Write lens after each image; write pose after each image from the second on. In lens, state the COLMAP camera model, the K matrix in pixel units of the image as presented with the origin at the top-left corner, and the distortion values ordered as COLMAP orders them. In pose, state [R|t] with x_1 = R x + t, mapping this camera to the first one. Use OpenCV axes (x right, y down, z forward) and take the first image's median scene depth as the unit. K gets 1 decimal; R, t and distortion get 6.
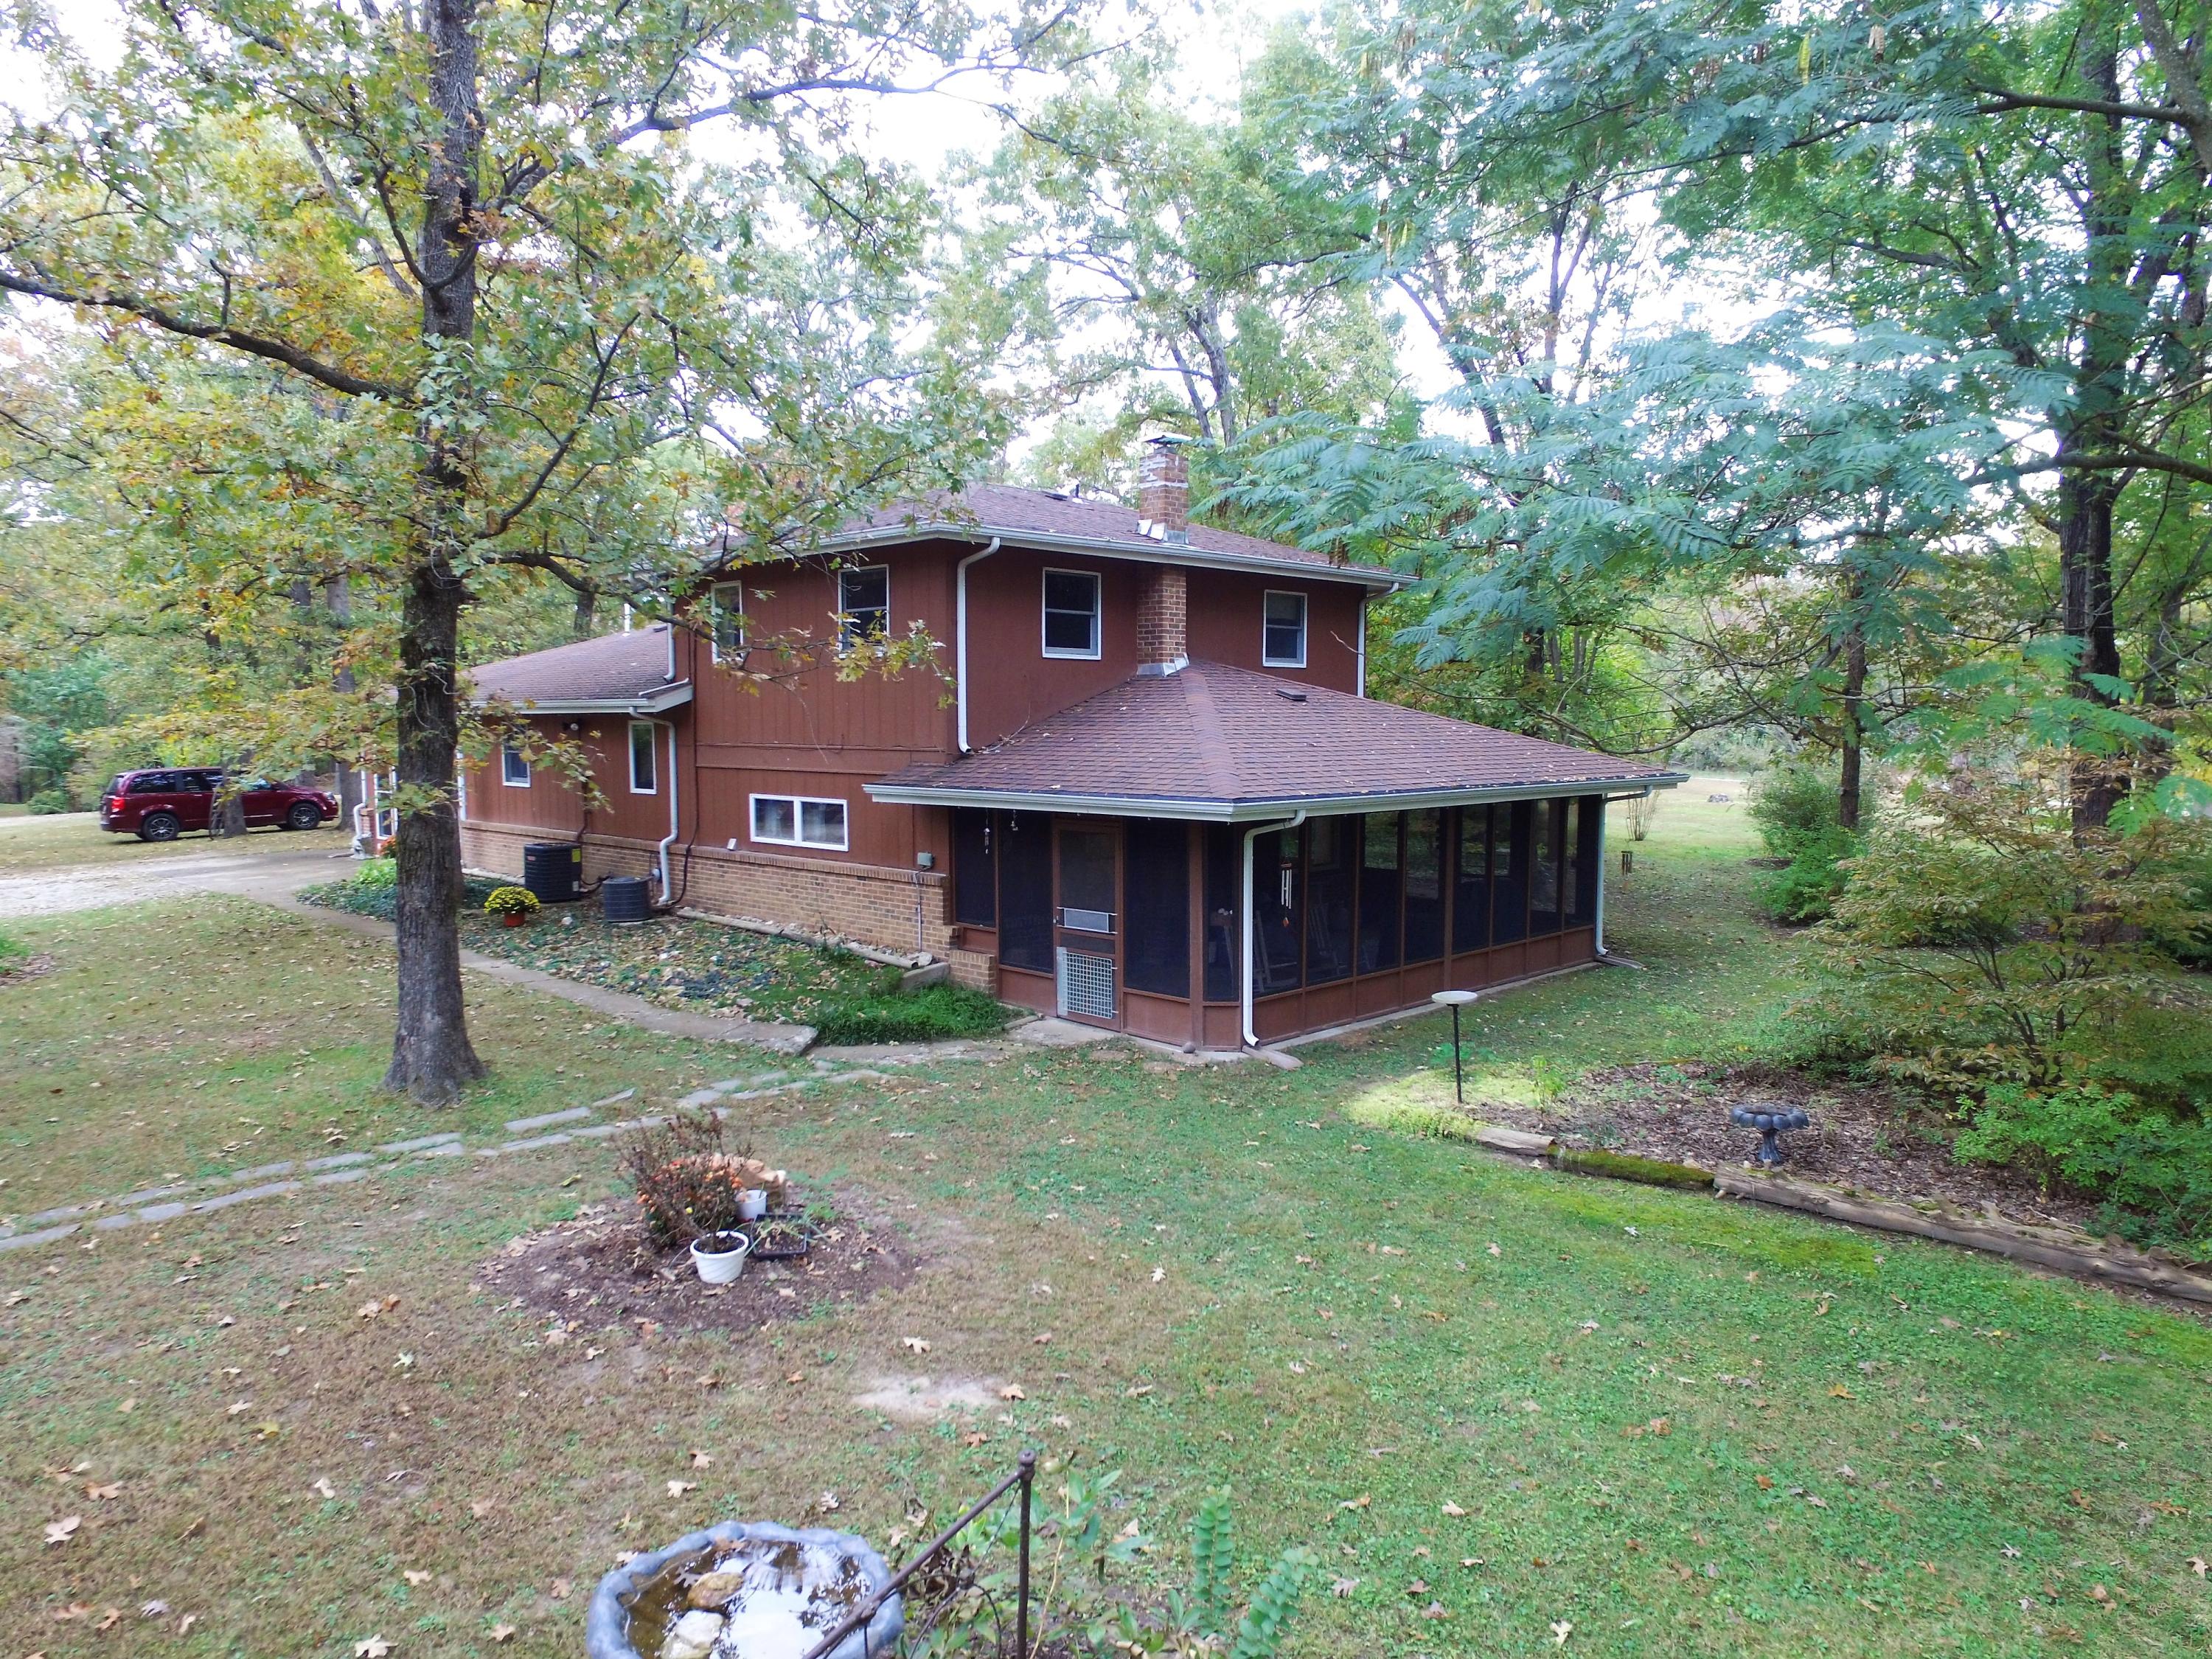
lens RADIAL K [[1479.5, 0, 1101.1], [0, 1479.5, 829.7], [0, 0, 1]] dist [-0.014418, 0.025288]
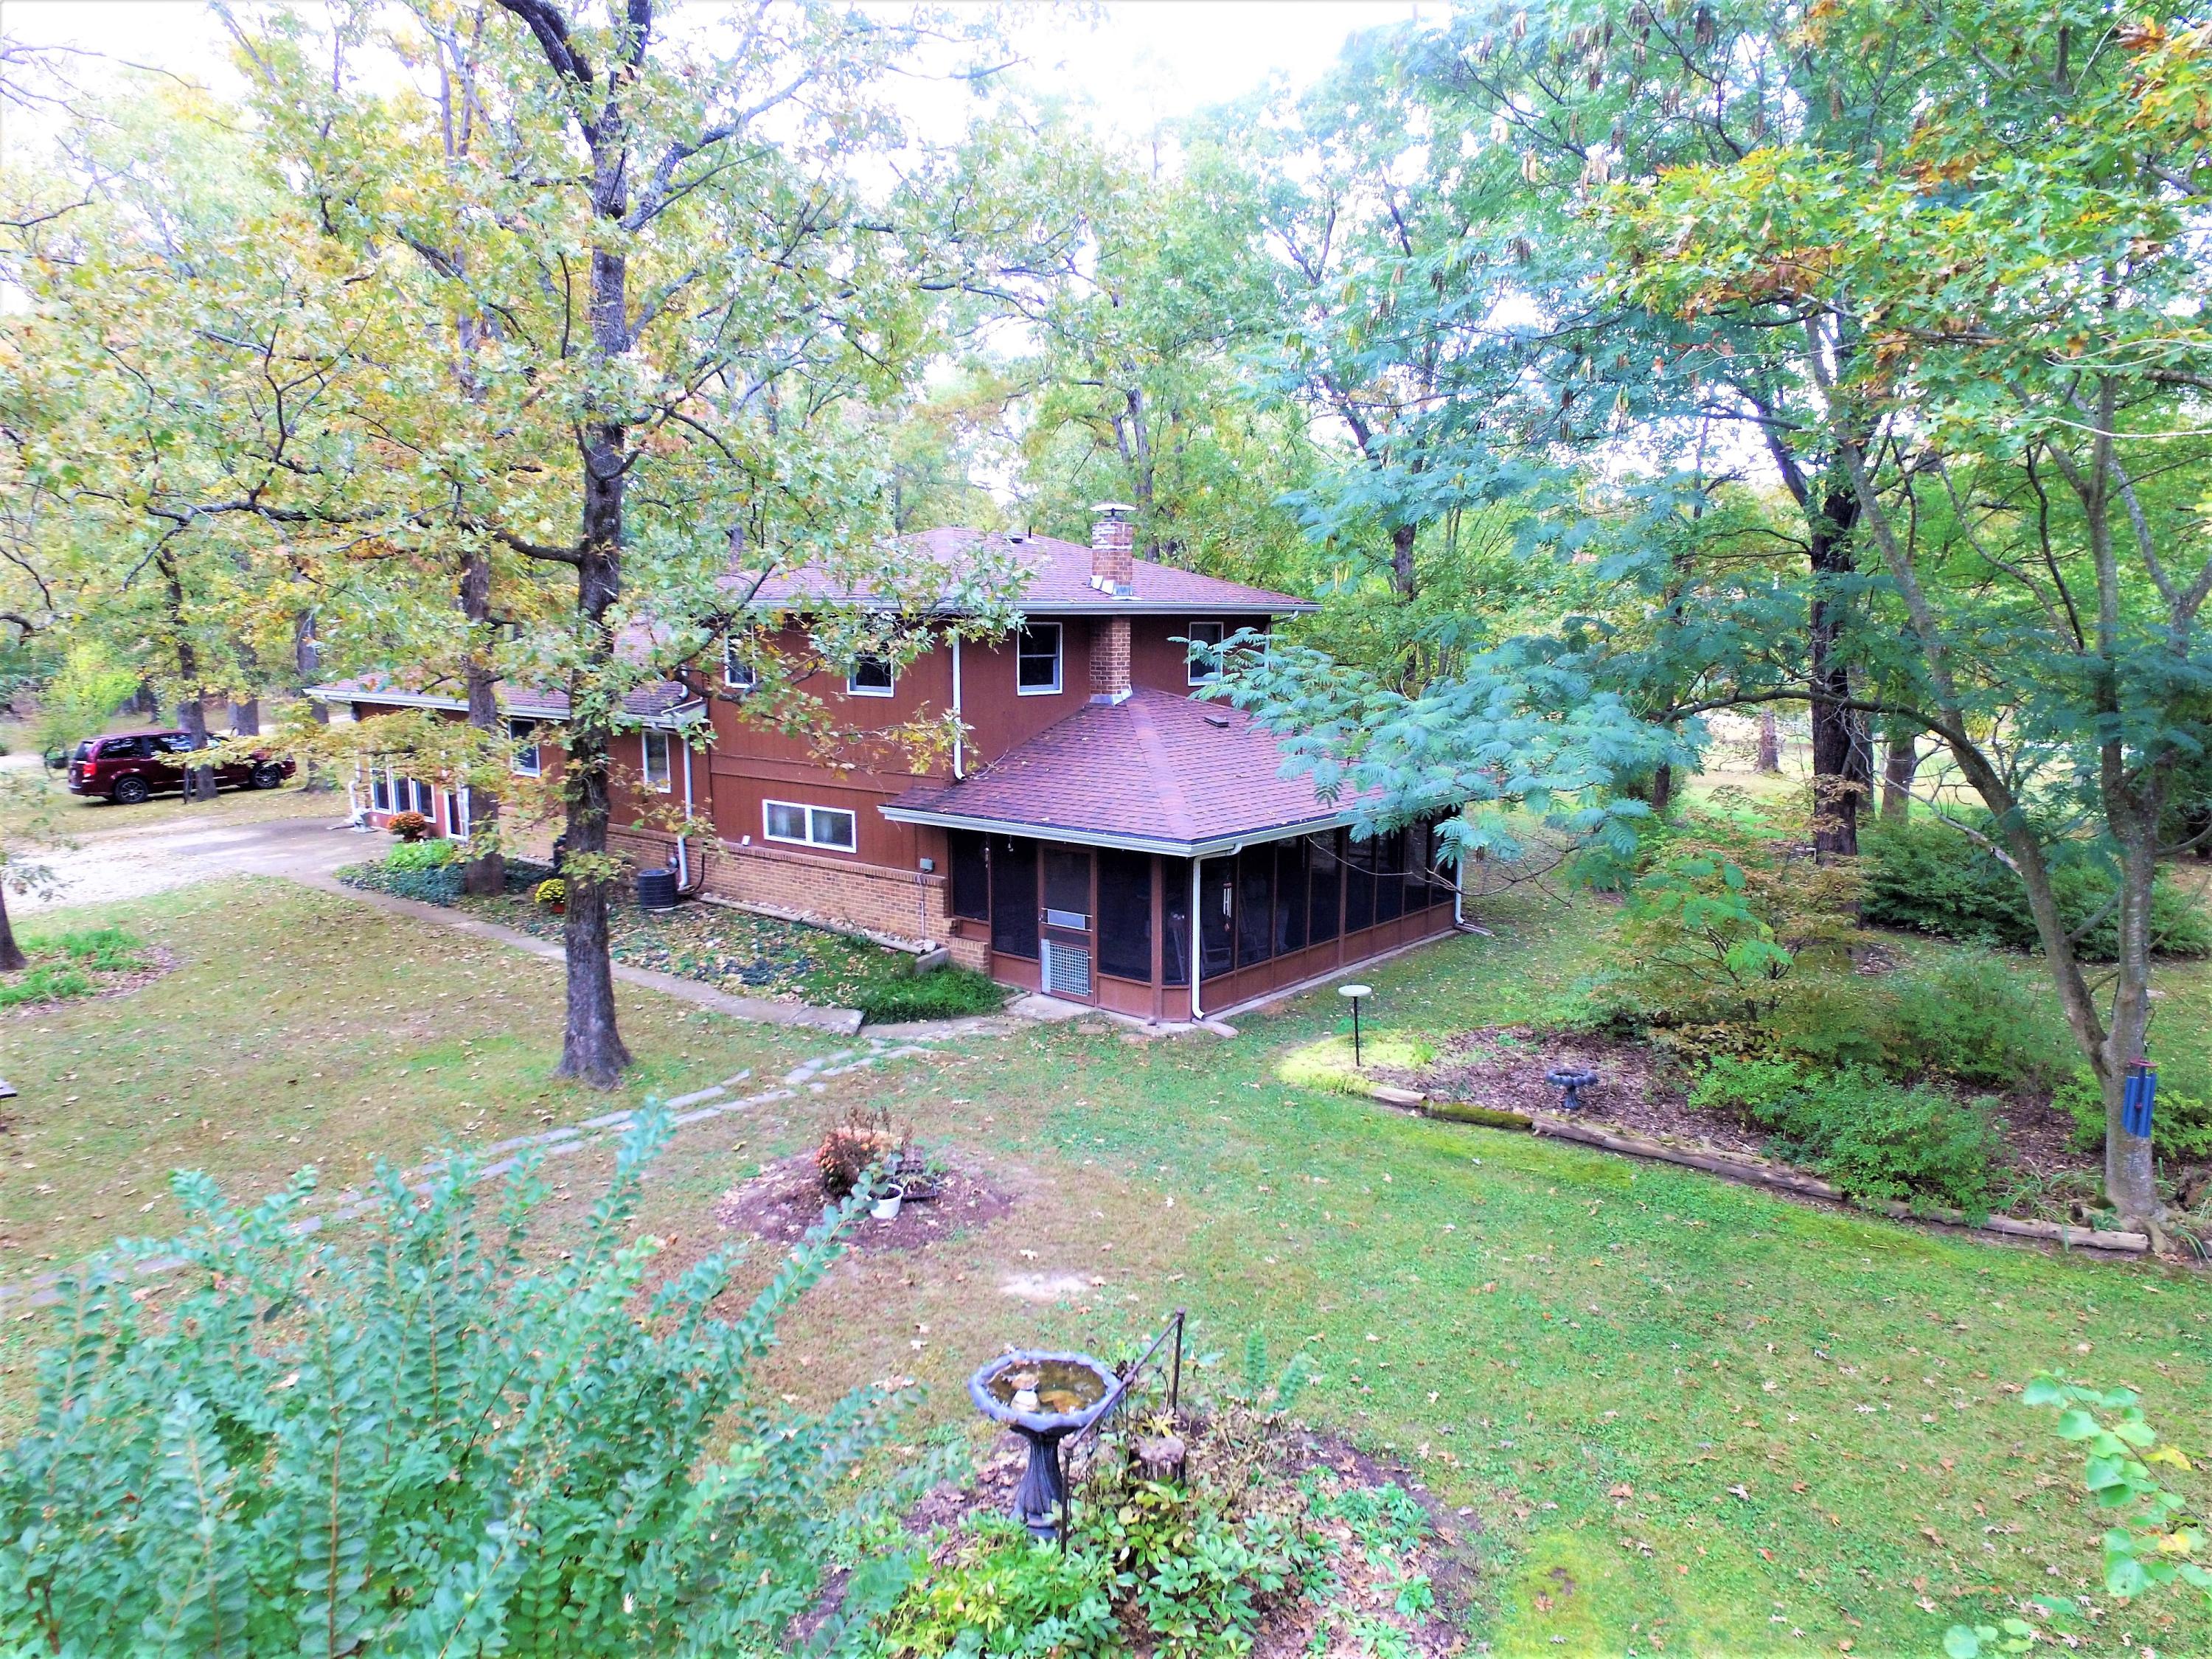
lens RADIAL K [[1479.5, 0, 1101.9], [0, 1479.5, 827.2], [0, 0, 1]] dist [-0.014418, 0.025288]
pose [[0.996085, -0.009692, 0.087868, -0.119526], [0.003791, 0.997741, 0.067076, -0.136481], [-0.088320, -0.066480, 0.993871, -0.350073]]
